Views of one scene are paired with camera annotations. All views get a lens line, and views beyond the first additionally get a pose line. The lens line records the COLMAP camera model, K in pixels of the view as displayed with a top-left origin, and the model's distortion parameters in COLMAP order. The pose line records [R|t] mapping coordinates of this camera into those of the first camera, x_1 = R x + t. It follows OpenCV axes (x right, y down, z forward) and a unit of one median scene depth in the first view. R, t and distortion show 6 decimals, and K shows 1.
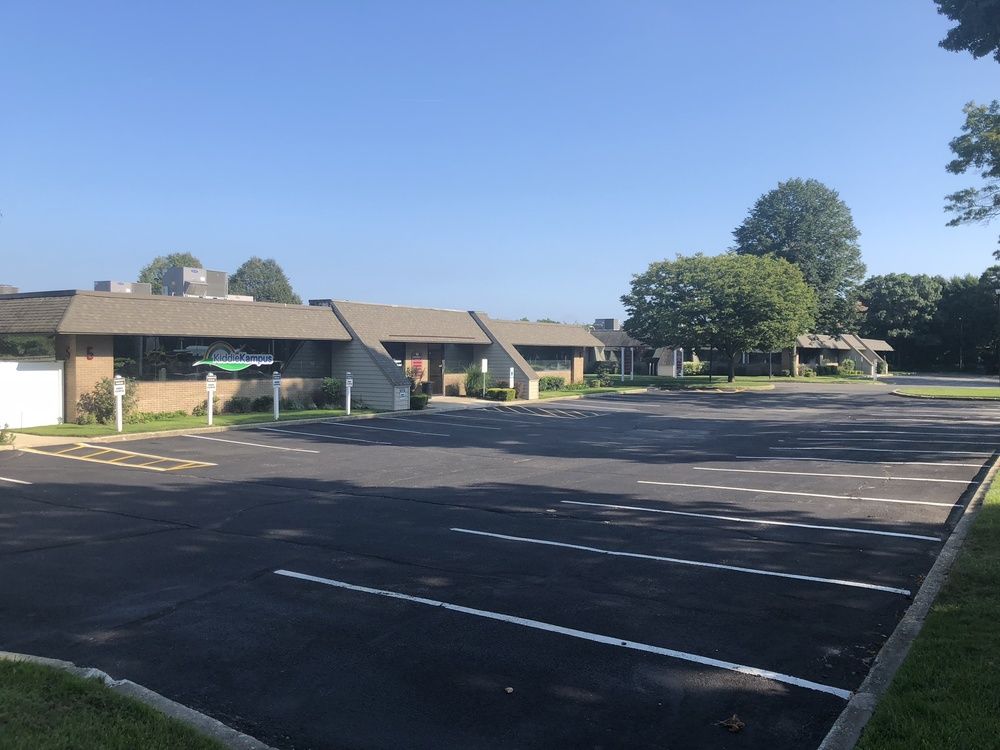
lens RADIAL K [[821.1, 0, 485.5], [0, 821.1, 373.6], [0, 0, 1]] dist [0.013050, 0.003453]
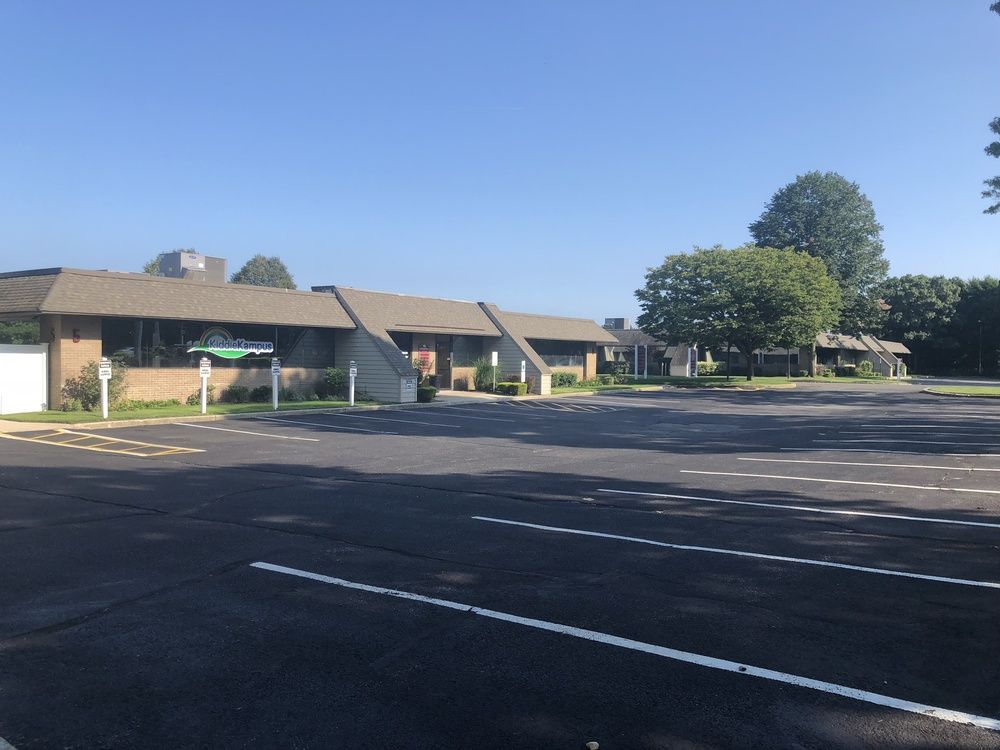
lens RADIAL K [[817.9, 0, 470.1], [0, 817.9, 373.8], [0, 0, 1]] dist [0.013344, 0.000391]
pose [[0.999702, 0.003567, -0.024164, -0.008028], [-0.003725, 0.999972, -0.006469, 0.016417], [0.024141, 0.006557, 0.999687, 0.058036]]
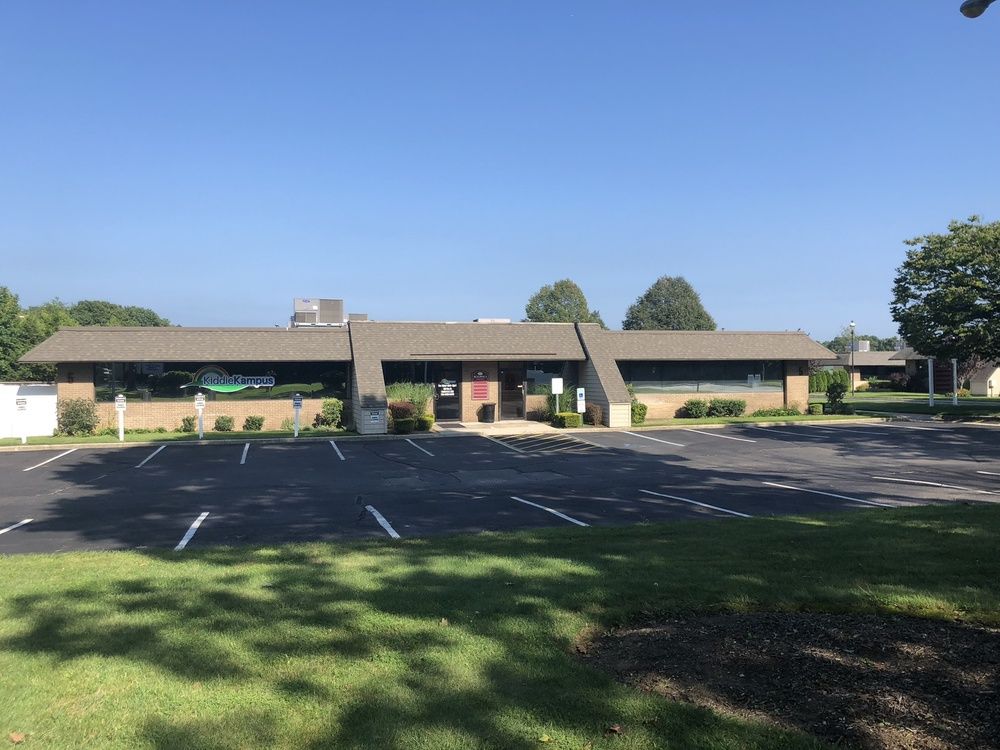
lens RADIAL K [[821.1, 0, 485.5], [0, 821.1, 373.6], [0, 0, 1]] dist [0.013050, 0.003453]
pose [[0.770270, -0.016397, -0.637507, 0.557003], [-0.000936, 0.999639, -0.026842, 0.000453], [0.637717, 0.021272, 0.769977, 0.328426]]
